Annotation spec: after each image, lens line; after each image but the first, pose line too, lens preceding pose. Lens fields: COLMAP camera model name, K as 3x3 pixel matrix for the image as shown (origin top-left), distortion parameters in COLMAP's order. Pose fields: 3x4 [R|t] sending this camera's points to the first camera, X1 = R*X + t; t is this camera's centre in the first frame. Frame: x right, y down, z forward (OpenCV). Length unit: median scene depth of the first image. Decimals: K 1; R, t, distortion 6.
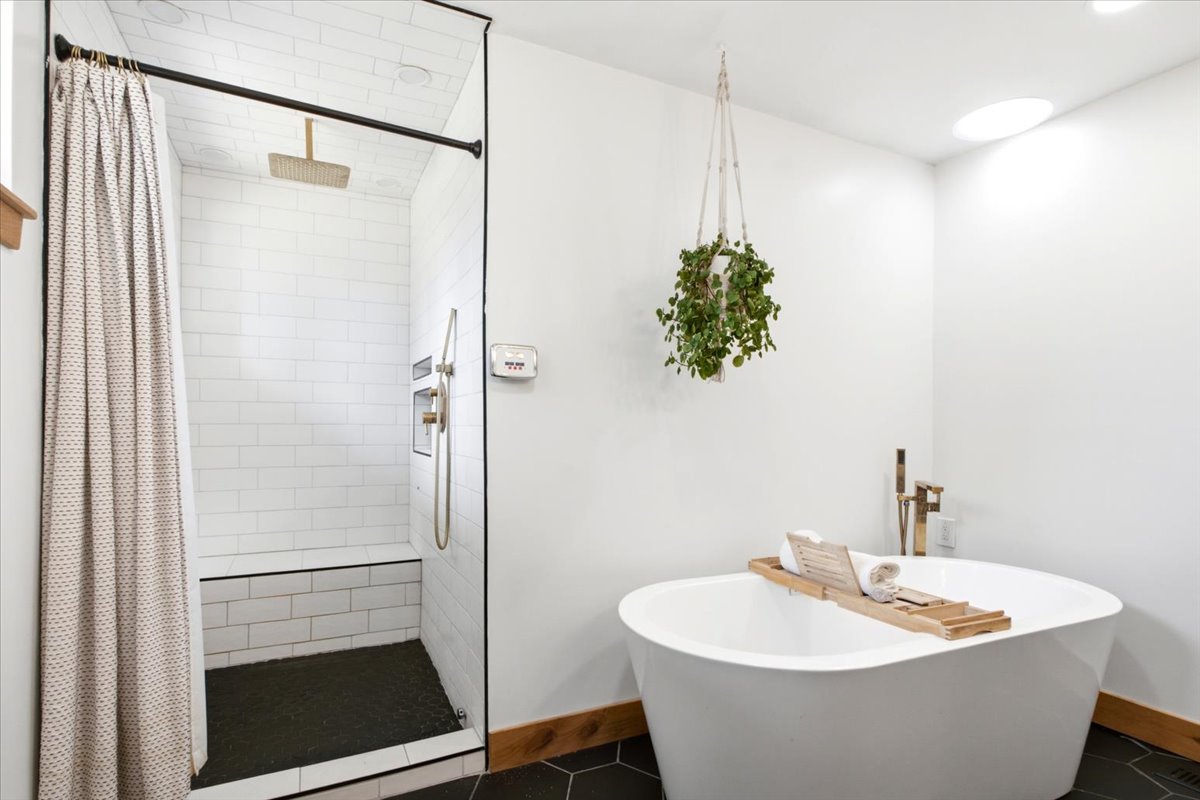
lens RADIAL K [[592.6, 0, 600.8], [0, 592.6, 410.7], [0, 0, 1]] dist [-0.001292, -0.000275]
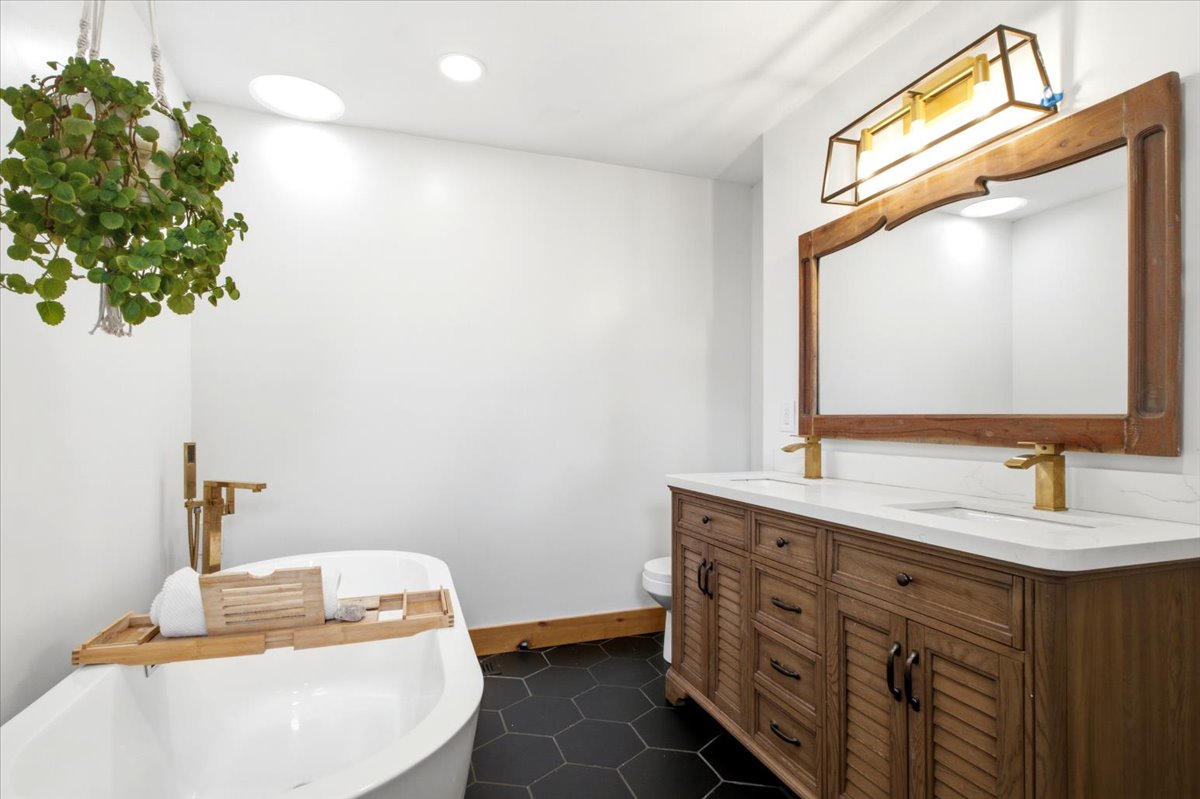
lens RADIAL K [[592.6, 0, 600.8], [0, 592.6, 410.2], [0, 0, 1]] dist [-0.001292, -0.000275]
pose [[0.132247, -0.000164, 0.991217, -0.260966], [-0.016908, 0.999854, 0.002421, 0.011853], [-0.991073, -0.017079, 0.132225, 0.445413]]
